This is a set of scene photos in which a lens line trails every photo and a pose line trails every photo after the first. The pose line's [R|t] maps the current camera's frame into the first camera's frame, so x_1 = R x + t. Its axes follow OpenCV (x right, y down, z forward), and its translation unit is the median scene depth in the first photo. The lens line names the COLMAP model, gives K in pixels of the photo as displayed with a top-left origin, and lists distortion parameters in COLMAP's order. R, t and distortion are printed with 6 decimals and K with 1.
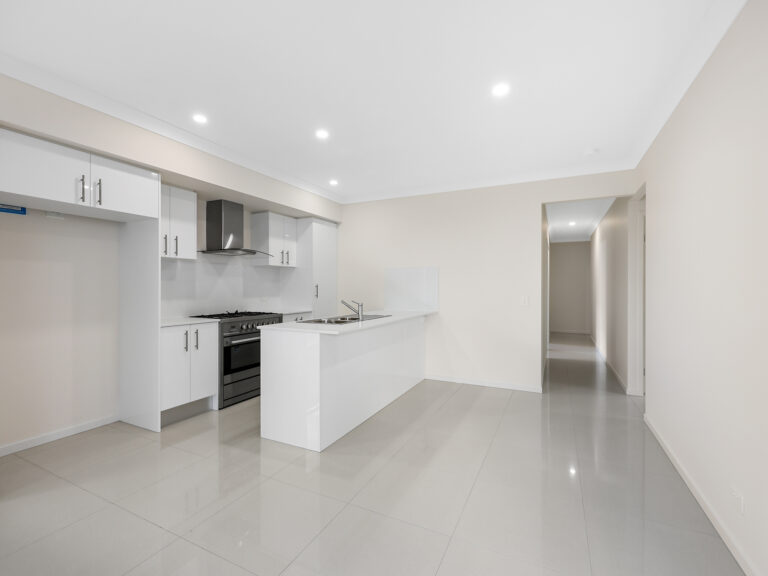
lens RADIAL K [[354.8, 0, 386.2], [0, 354.8, 287.0], [0, 0, 1]] dist [-0.004140, 0.000610]
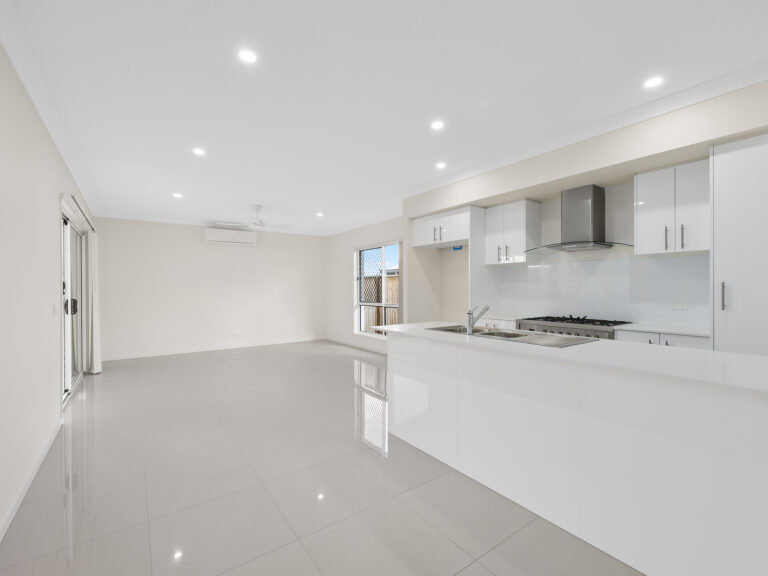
lens RADIAL K [[354.8, 0, 388.5], [0, 354.8, 290.1], [0, 0, 1]] dist [-0.004140, 0.000610]
pose [[-0.467590, 0.002769, -0.883941, 0.509027], [0.000421, 0.999996, 0.002910, 0.003319], [0.883945, 0.000989, -0.467589, 0.945317]]
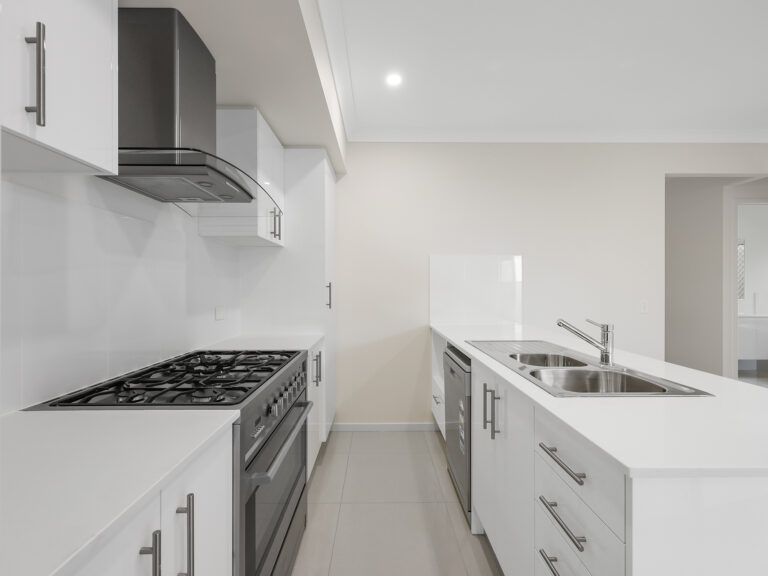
lens RADIAL K [[354.8, 0, 380.6], [0, 354.8, 286.4], [0, 0, 1]] dist [-0.004140, 0.000610]
pose [[0.905532, -0.002547, 0.424270, -0.393554], [0.004433, 0.999984, -0.003457, -0.000047], [-0.424255, 0.005011, 0.905529, 0.583065]]
